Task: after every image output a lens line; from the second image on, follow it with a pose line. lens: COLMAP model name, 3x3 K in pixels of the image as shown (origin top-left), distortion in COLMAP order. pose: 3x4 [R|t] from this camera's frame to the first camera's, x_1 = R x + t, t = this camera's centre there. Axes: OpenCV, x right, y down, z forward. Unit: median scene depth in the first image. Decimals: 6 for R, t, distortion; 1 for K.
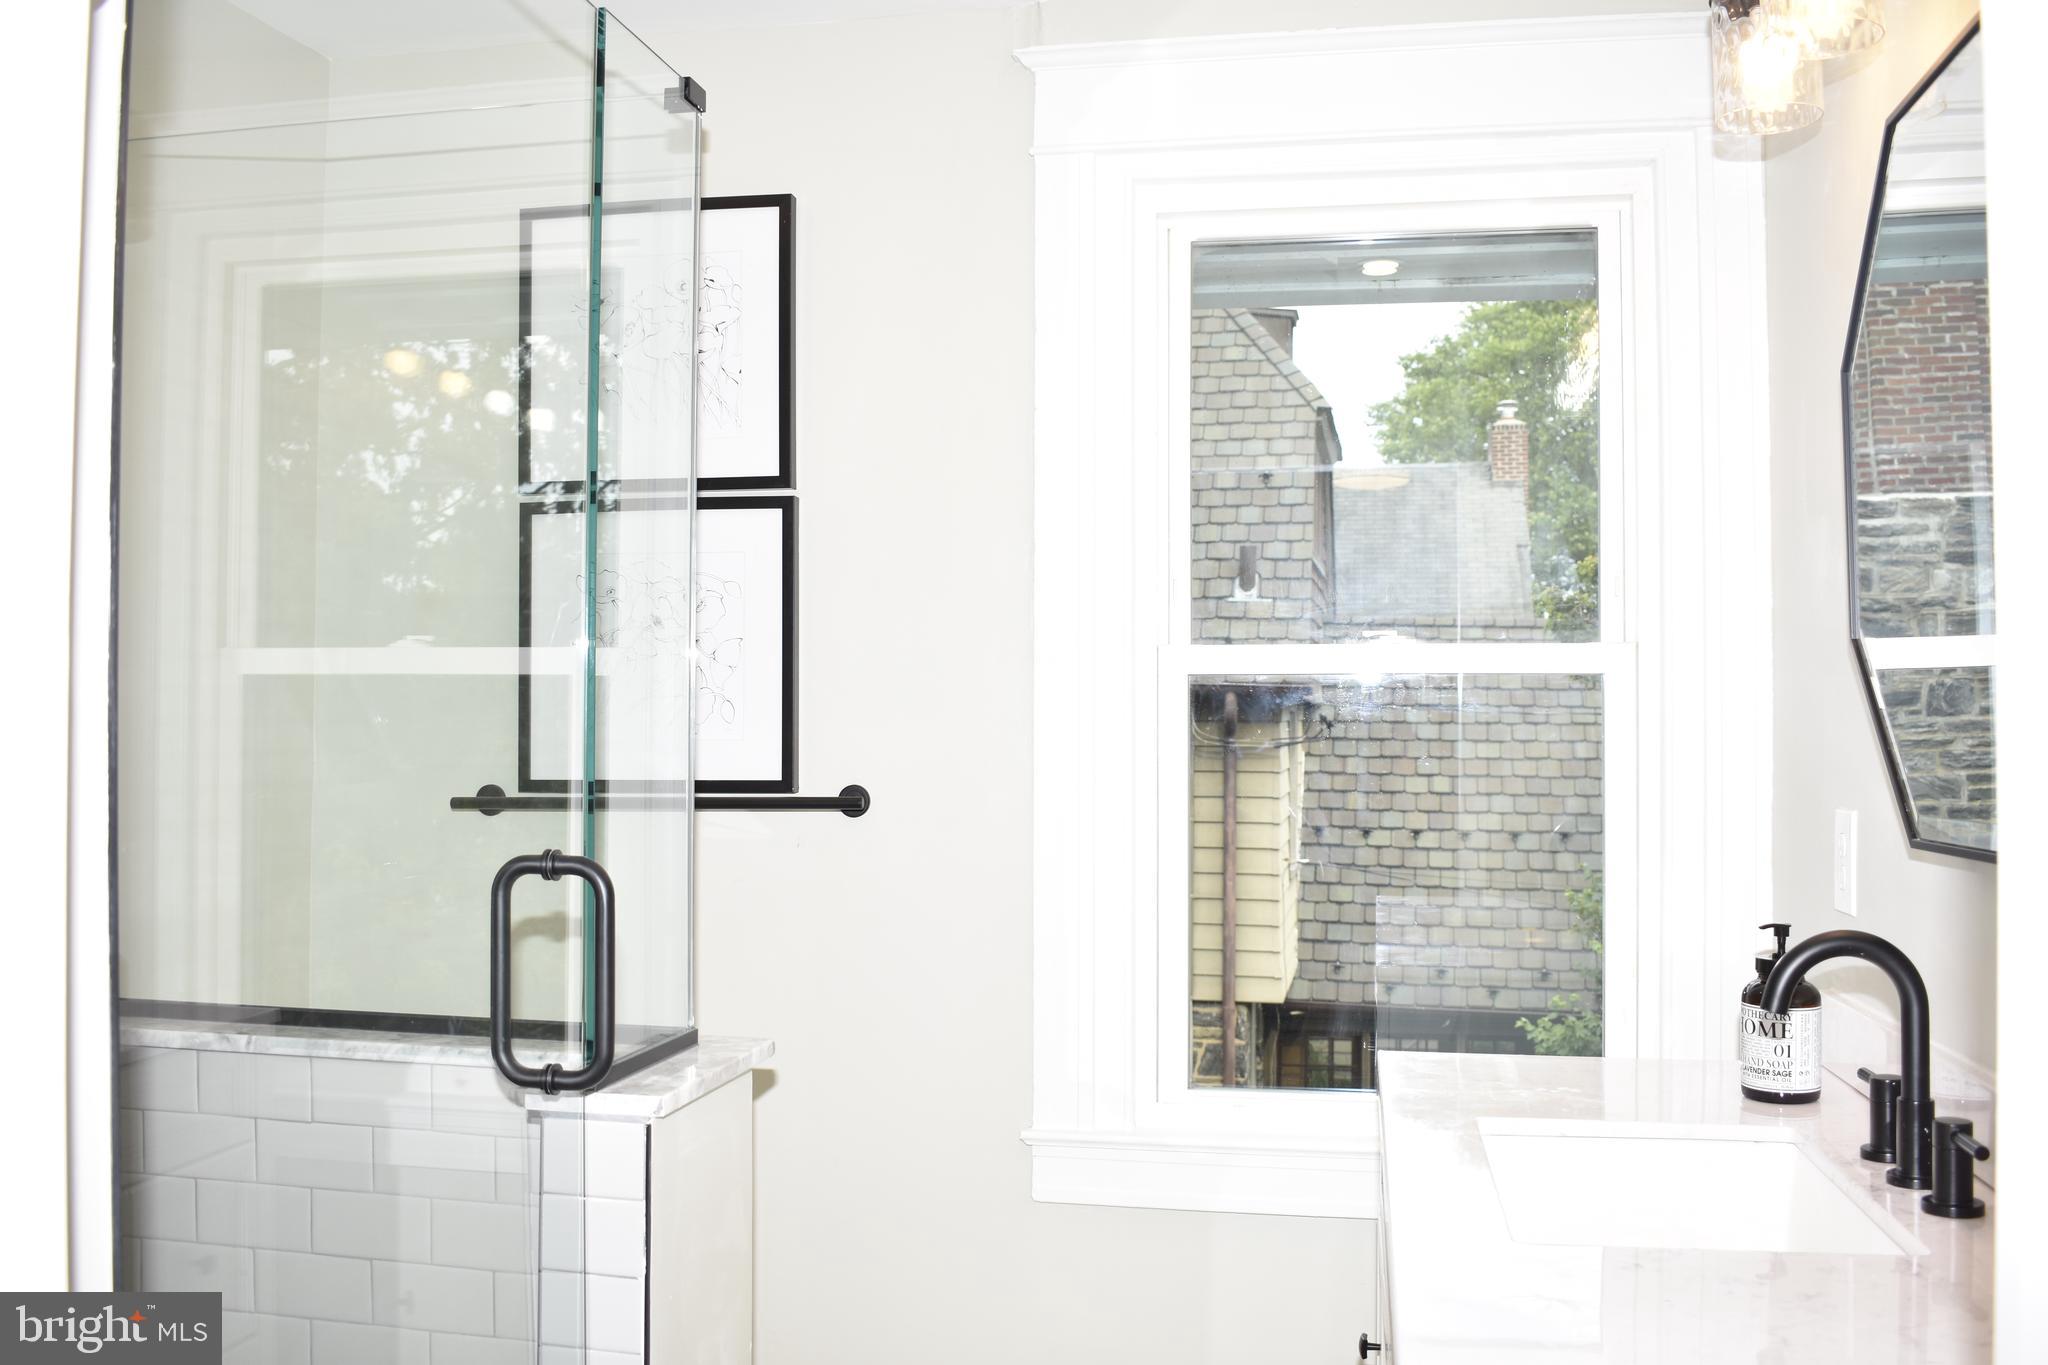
lens RADIAL K [[1814.4, 0, 1027.5], [0, 1814.4, 686.0], [0, 0, 1]] dist [-0.089441, -0.016928]
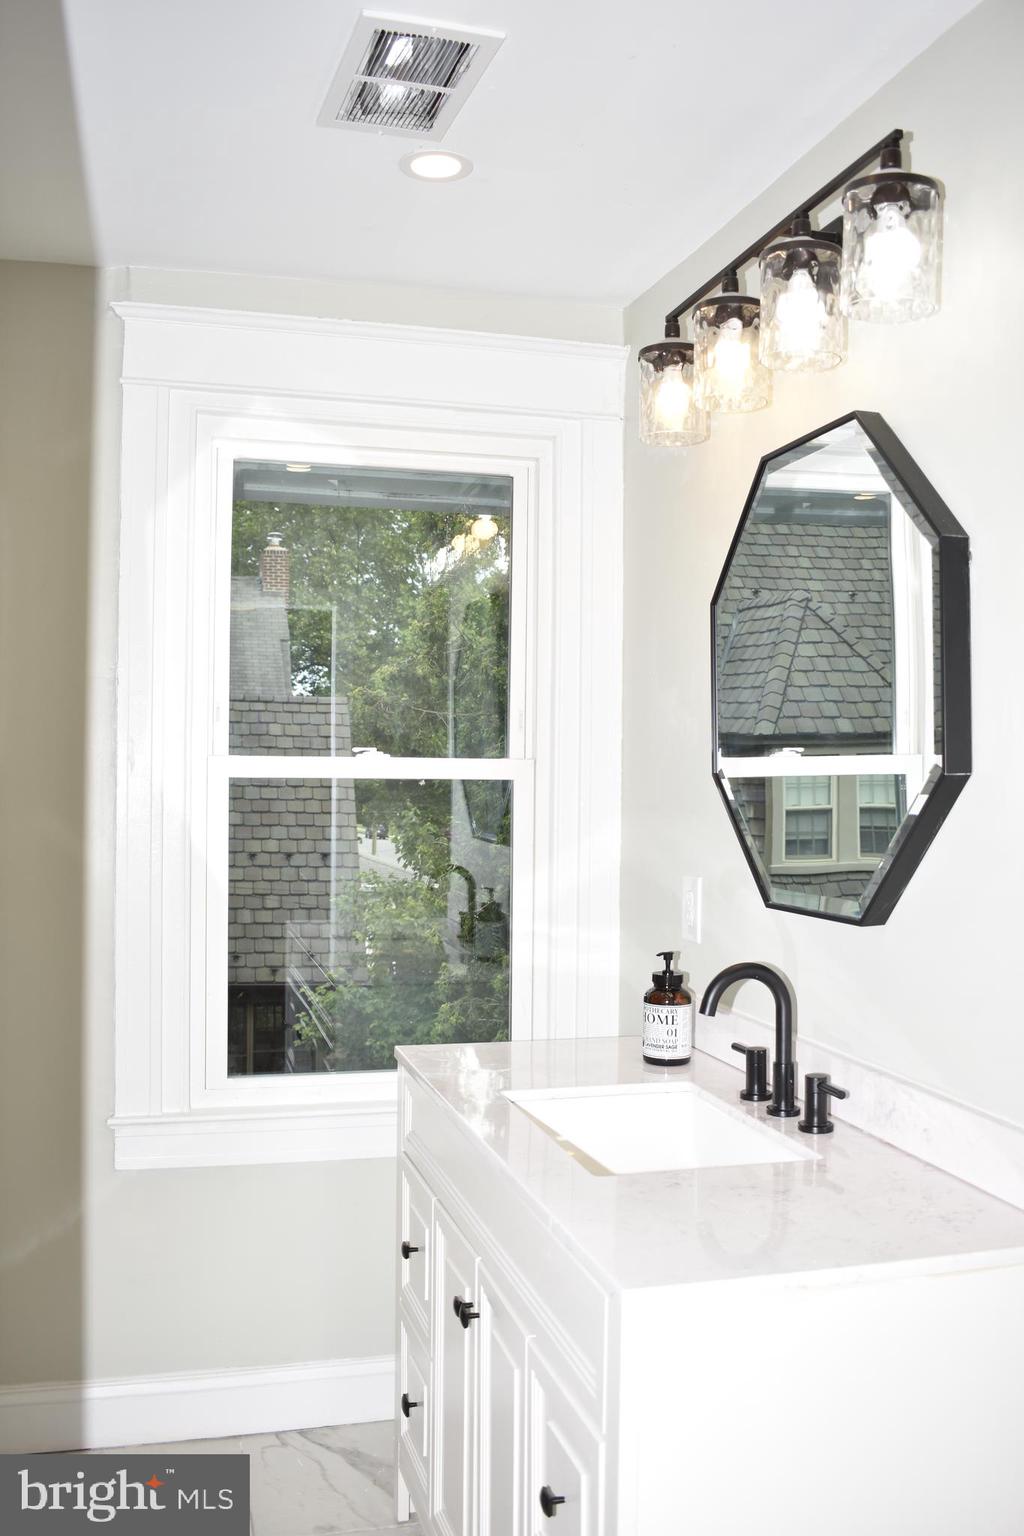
lens RADIAL K [[1360.8, 0, 510.7], [0, 1360.8, 773.9], [0, 0, 1]] dist [-0.089441, -0.016928]
pose [[0.902082, 0.004501, 0.431541, -0.170499], [-0.015812, 0.999619, 0.022628, -0.037866], [-0.431275, -0.027236, 0.901810, -0.016596]]
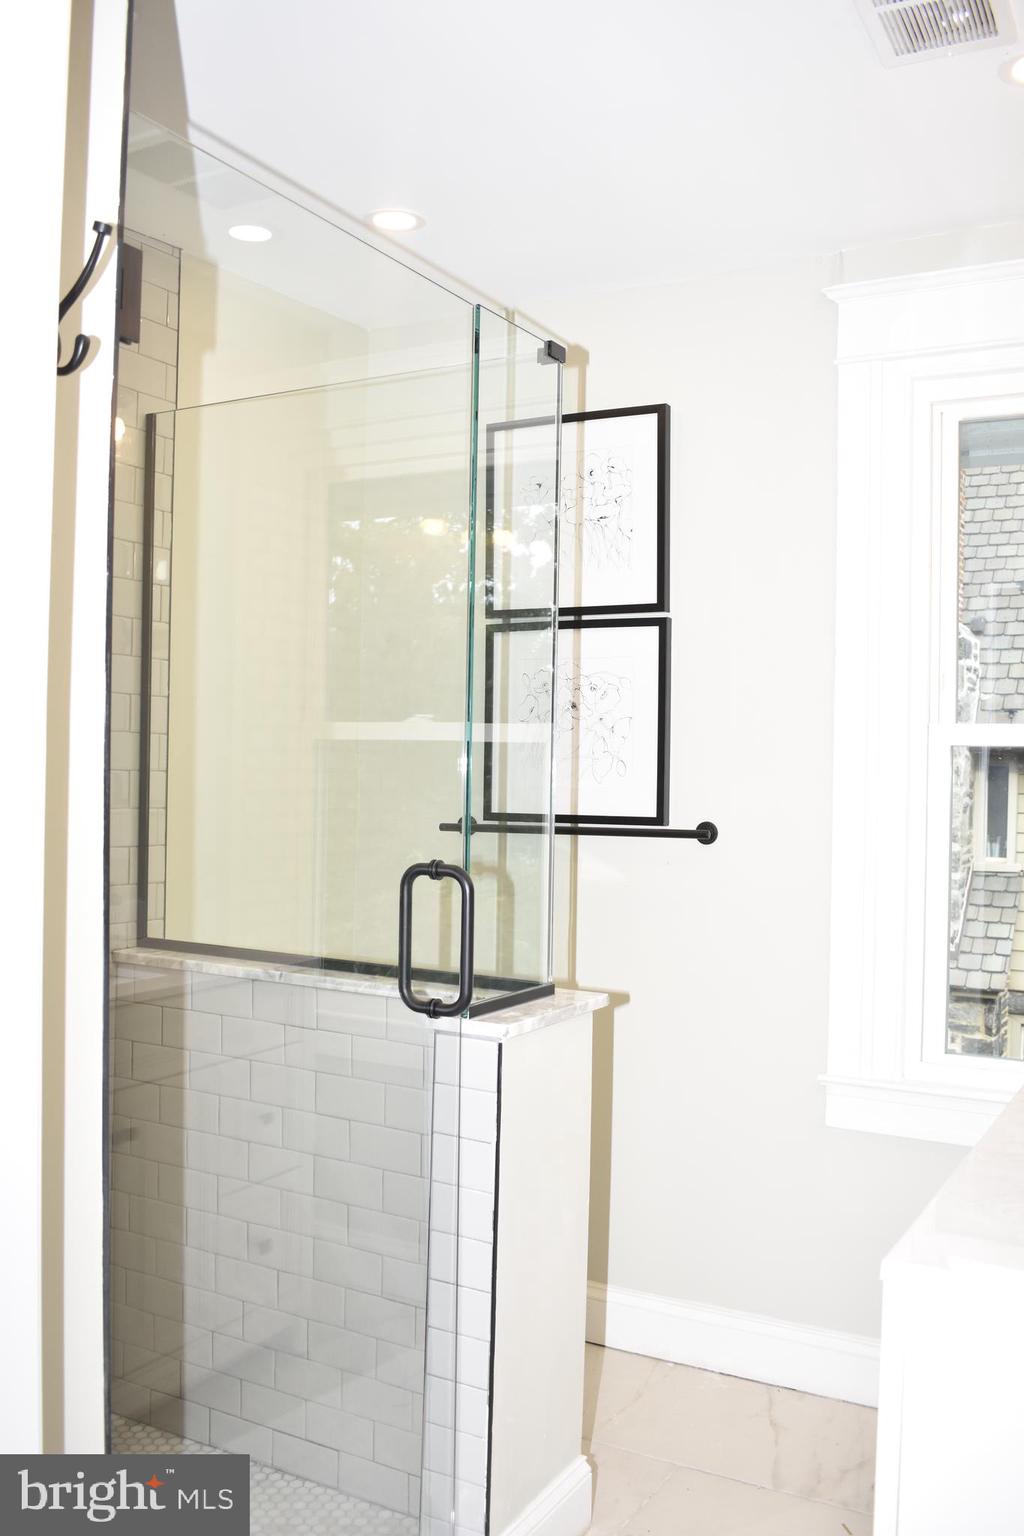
lens RADIAL K [[1360.8, 0, 509.9], [0, 1360.8, 766.6], [0, 0, 1]] dist [-0.089441, -0.016928]
pose [[0.943370, 0.014601, -0.331421, 0.116991], [-0.008850, 0.999783, 0.018855, -0.007429], [0.331624, -0.014854, 0.943295, -0.050420]]
